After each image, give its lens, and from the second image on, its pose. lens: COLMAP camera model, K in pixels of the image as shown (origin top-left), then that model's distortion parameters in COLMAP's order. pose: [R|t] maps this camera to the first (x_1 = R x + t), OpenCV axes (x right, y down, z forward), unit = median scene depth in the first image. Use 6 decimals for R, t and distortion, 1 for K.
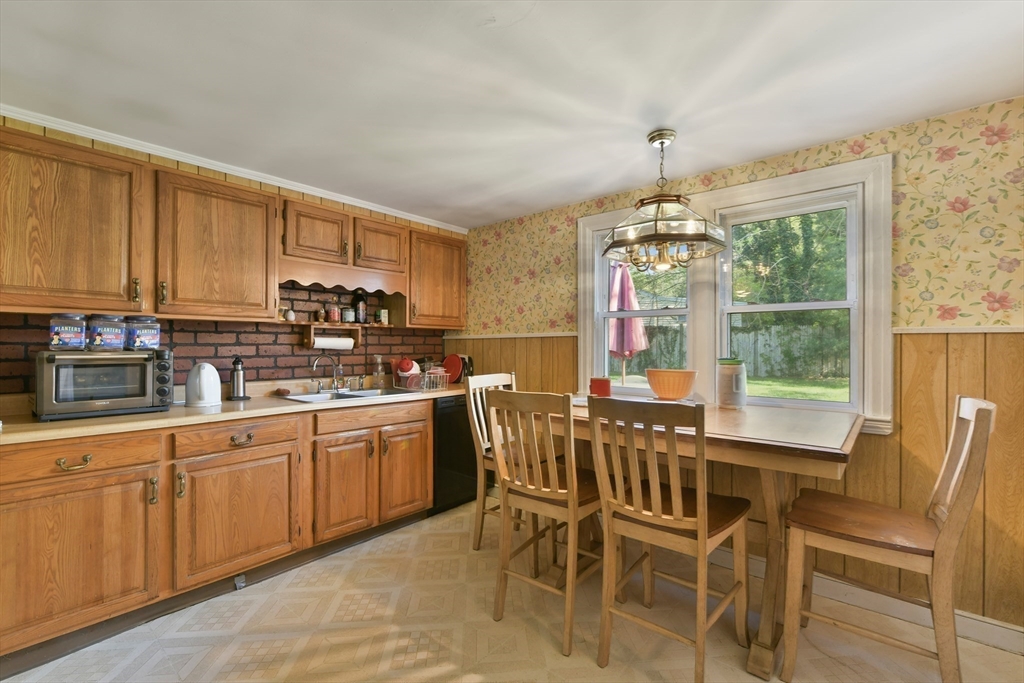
lens RADIAL K [[450.6, 0, 515.2], [0, 450.6, 341.5], [0, 0, 1]] dist [-0.002378, -0.000085]
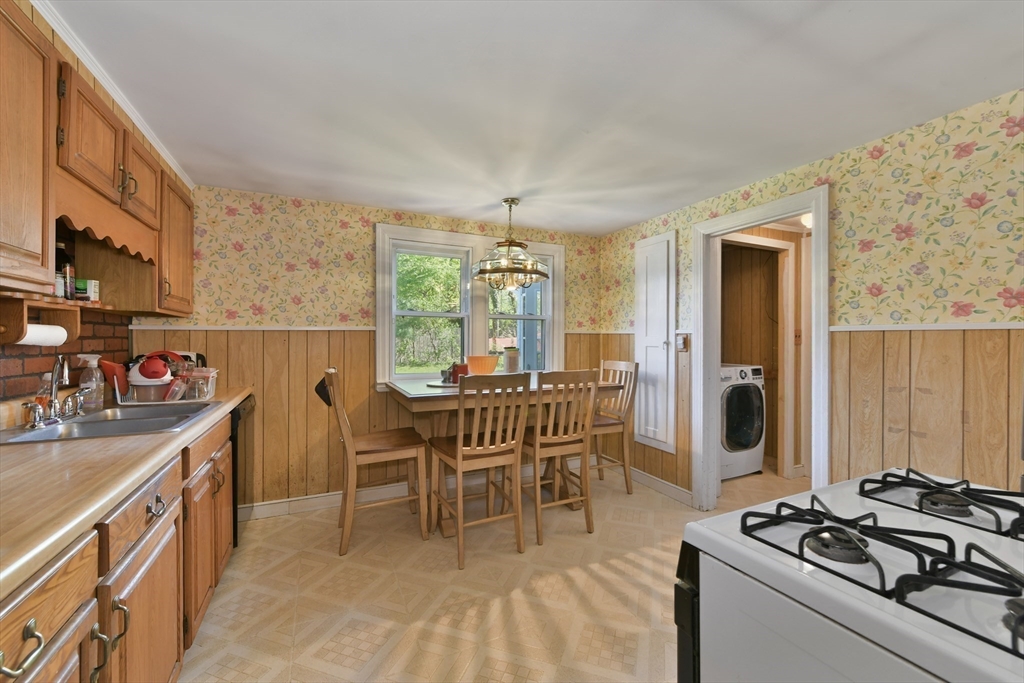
lens RADIAL K [[416.1, 0, 515.7], [0, 416.1, 339.3], [0, 0, 1]] dist [0.000852, 0.000306]
pose [[0.407763, -0.000769, 0.913087, -0.731529], [-0.008875, 0.999949, 0.004805, 0.001816], [-0.913045, -0.010063, 0.407736, 0.312675]]
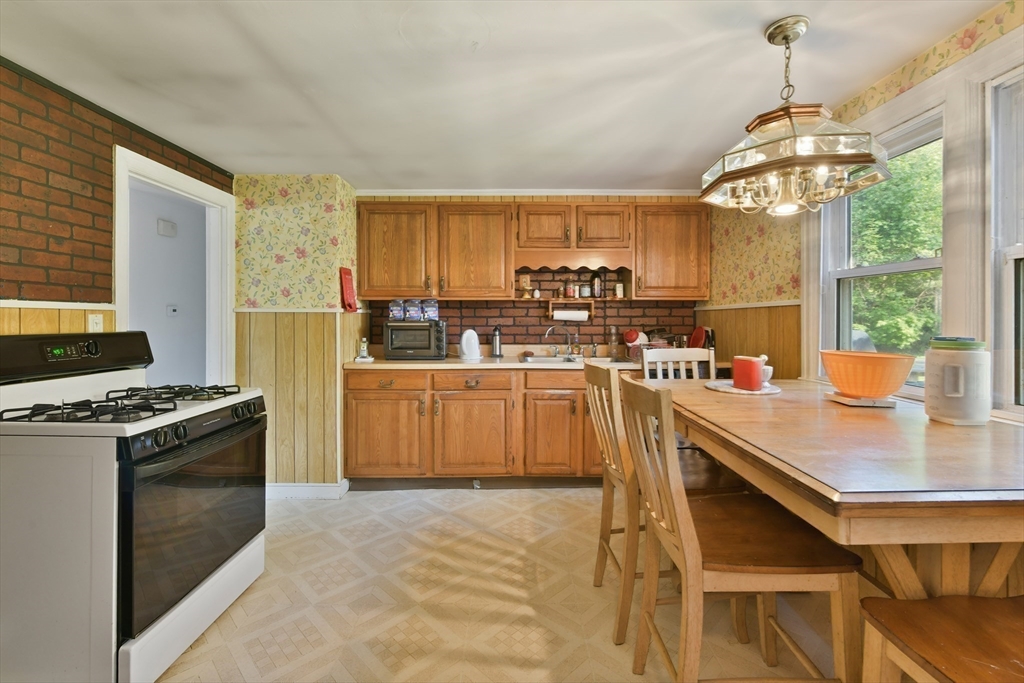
lens RADIAL K [[446.9, 0, 515.1], [0, 446.9, 318.0], [0, 0, 1]] dist [-0.001374, 0.000077]
pose [[0.652672, -0.000417, -0.757640, 0.449521], [0.008048, 0.999947, 0.006383, 0.002030], [0.757597, -0.010264, 0.652641, 0.150344]]
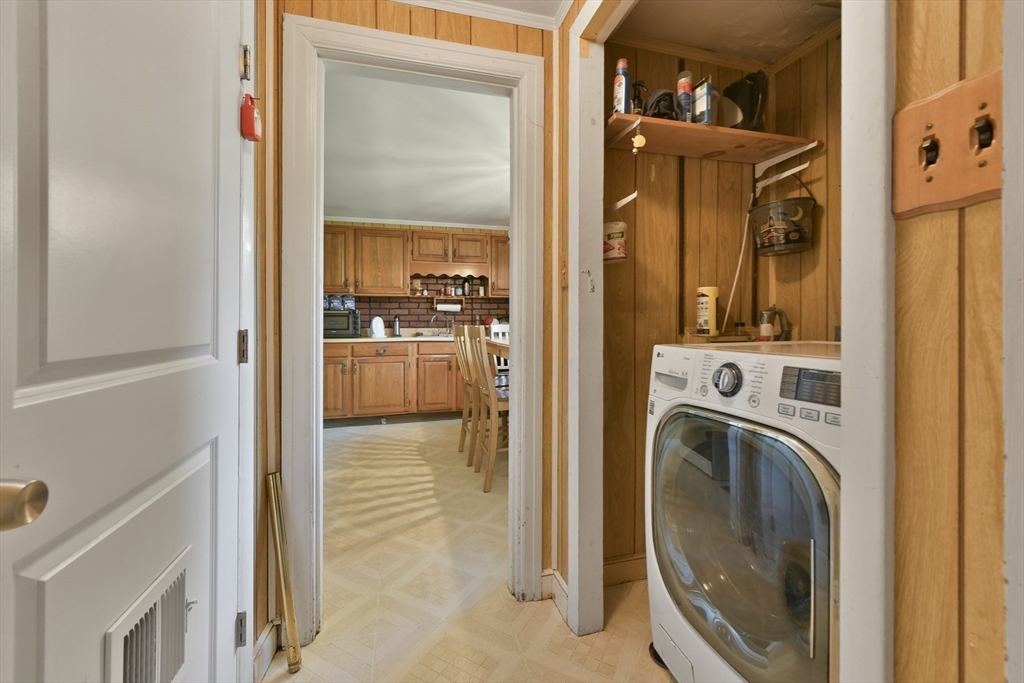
lens RADIAL K [[416.4, 0, 511.5], [0, 416.4, 319.3], [0, 0, 1]] dist [0.000714, 0.000079]
pose [[0.823616, -0.007402, -0.567099, 0.813256], [0.008440, 0.999964, -0.000793, 0.059887], [0.567085, -0.004133, 0.823649, -0.206442]]
